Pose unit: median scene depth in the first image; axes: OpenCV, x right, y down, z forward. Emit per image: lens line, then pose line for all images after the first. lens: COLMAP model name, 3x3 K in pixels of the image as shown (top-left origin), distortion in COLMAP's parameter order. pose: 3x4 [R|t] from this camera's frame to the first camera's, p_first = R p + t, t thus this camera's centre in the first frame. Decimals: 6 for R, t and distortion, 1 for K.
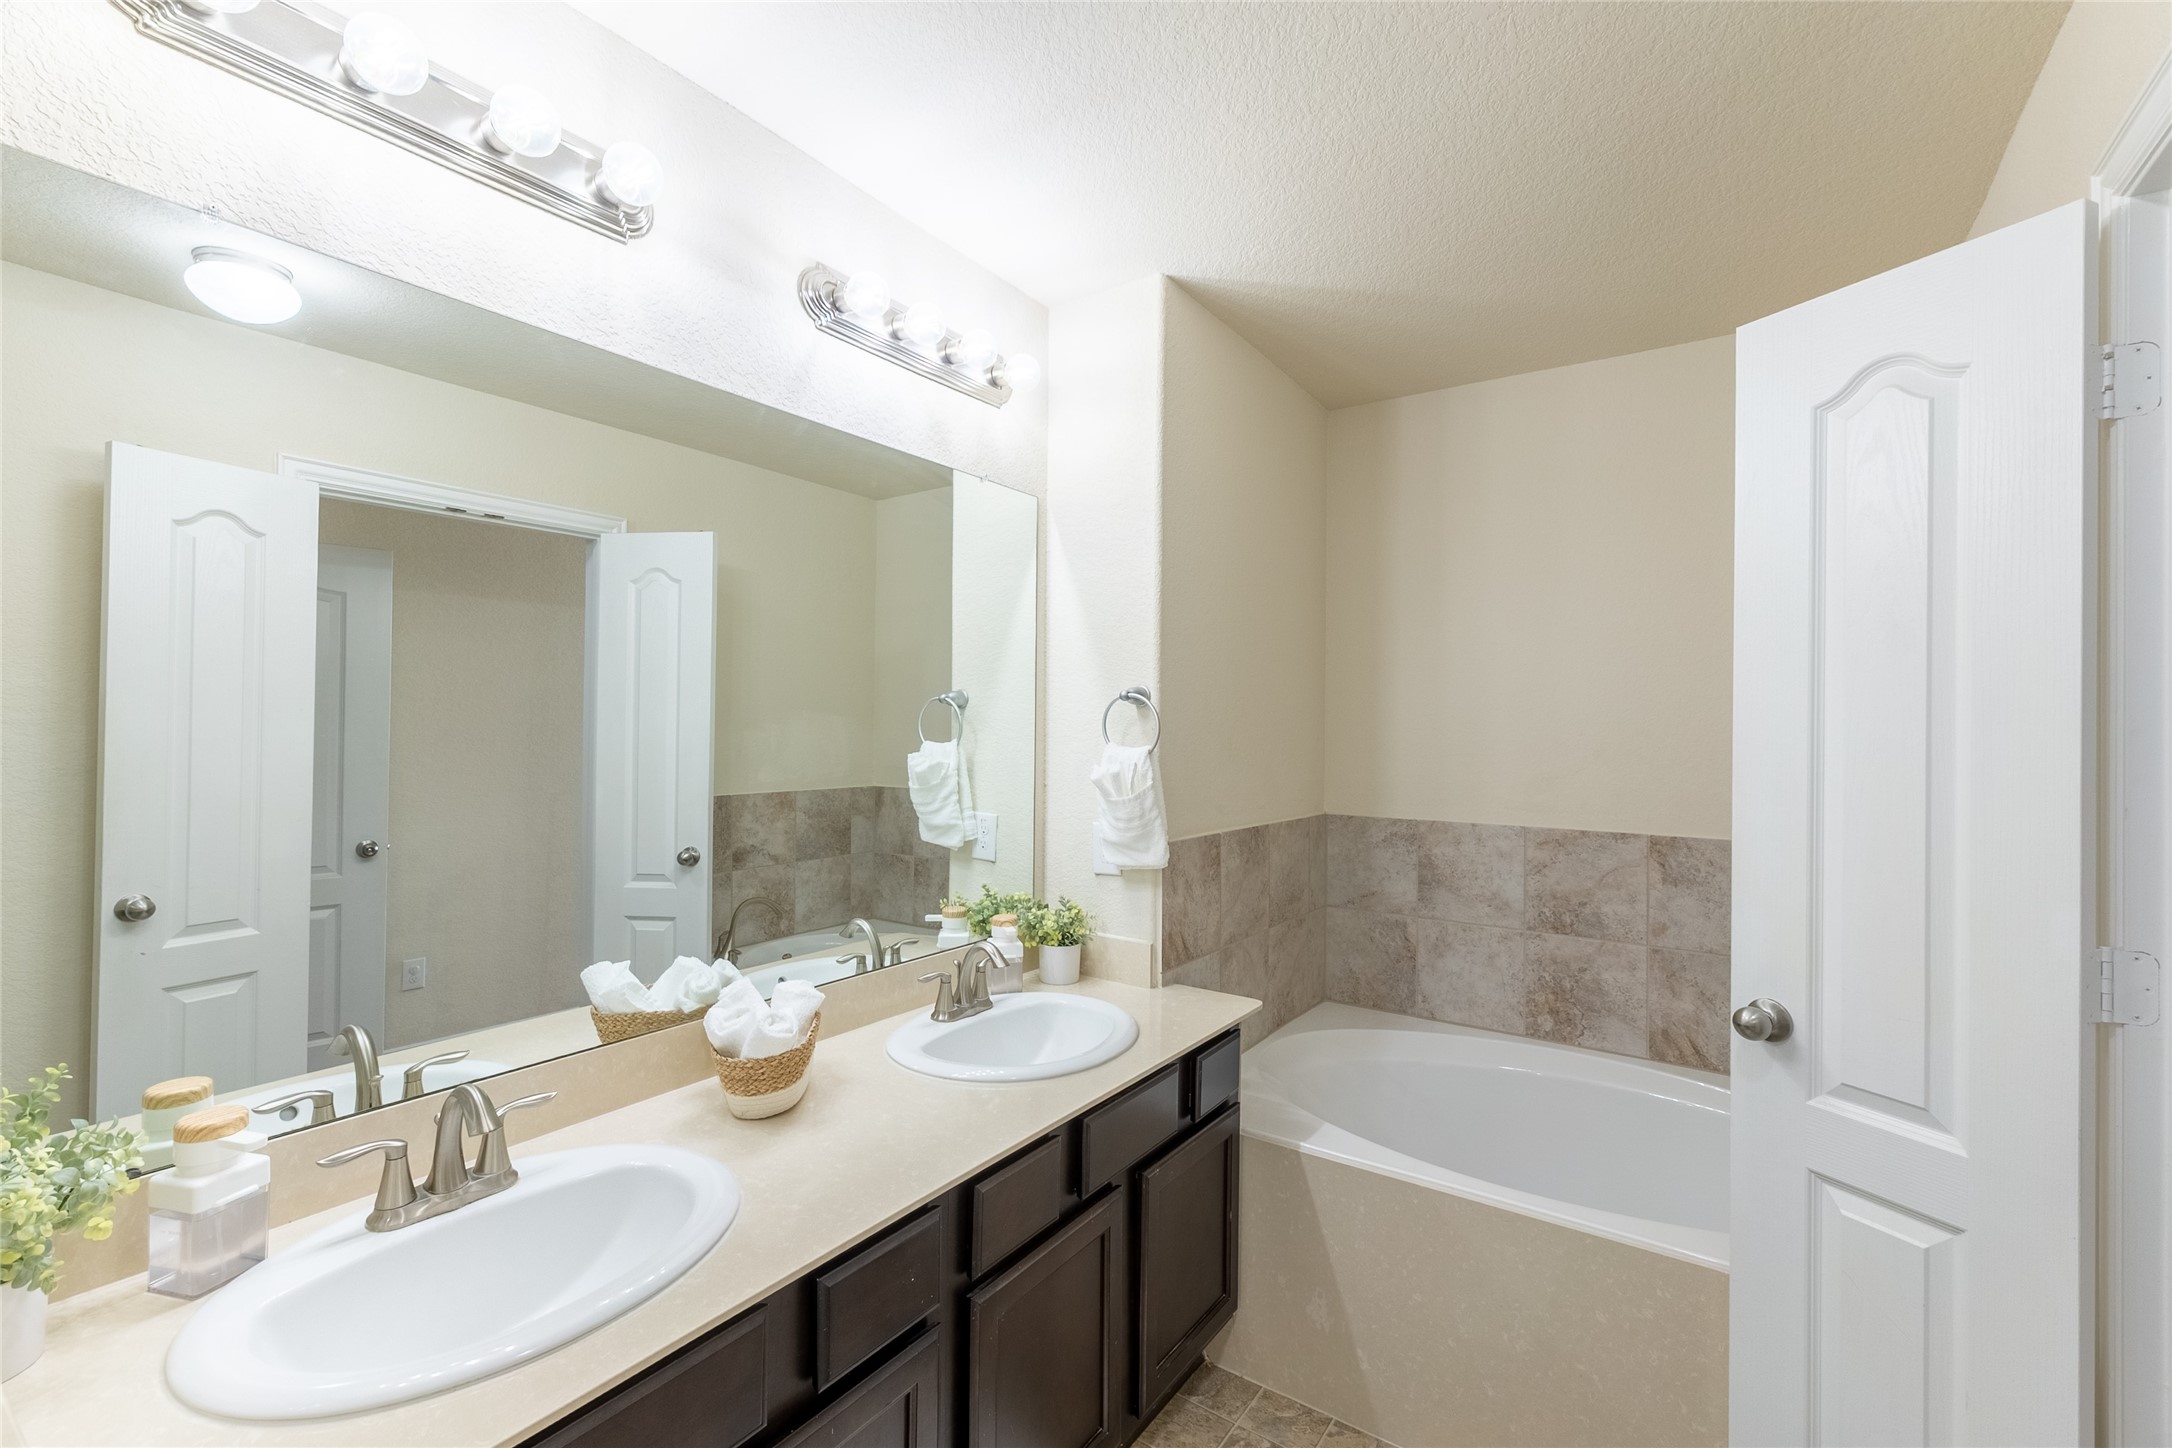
lens RADIAL K [[924.8, 0, 1087.5], [0, 924.8, 727.4], [0, 0, 1]] dist [0.005577, -0.000472]
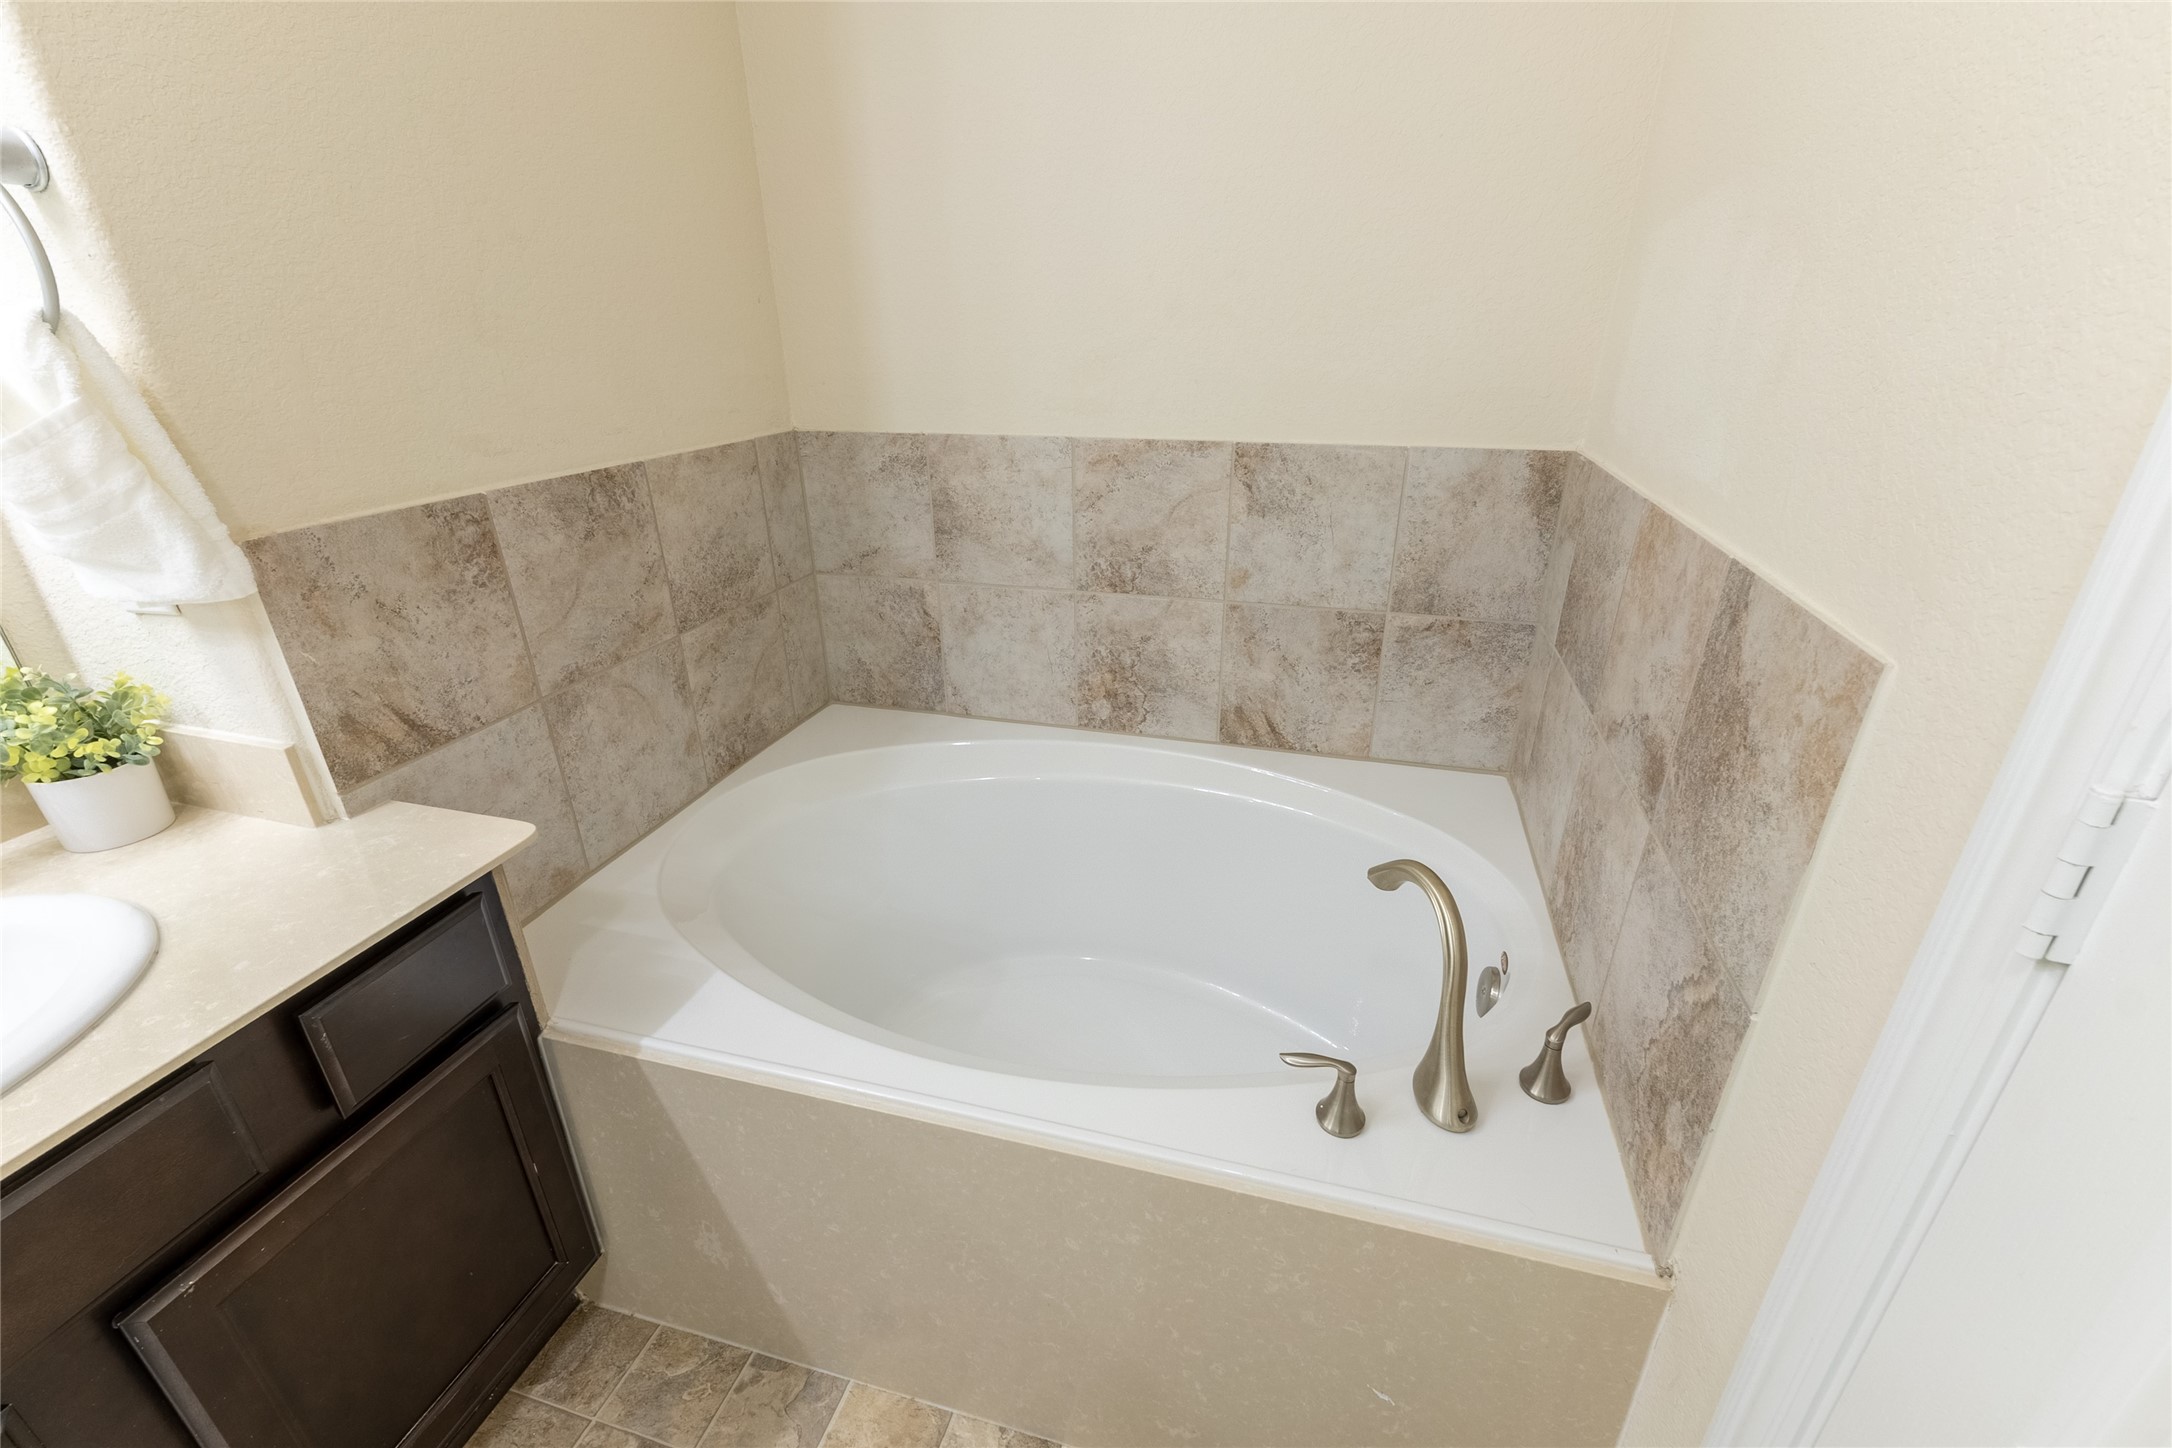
lens RADIAL K [[924.8, 0, 1079.8], [0, 924.8, 730.7], [0, 0, 1]] dist [0.005577, -0.000472]
pose [[0.946403, -0.150521, 0.285771, 0.274864], [0.018835, 0.908985, 0.416403, 0.024426], [-0.322439, -0.388703, 0.863101, 0.372516]]
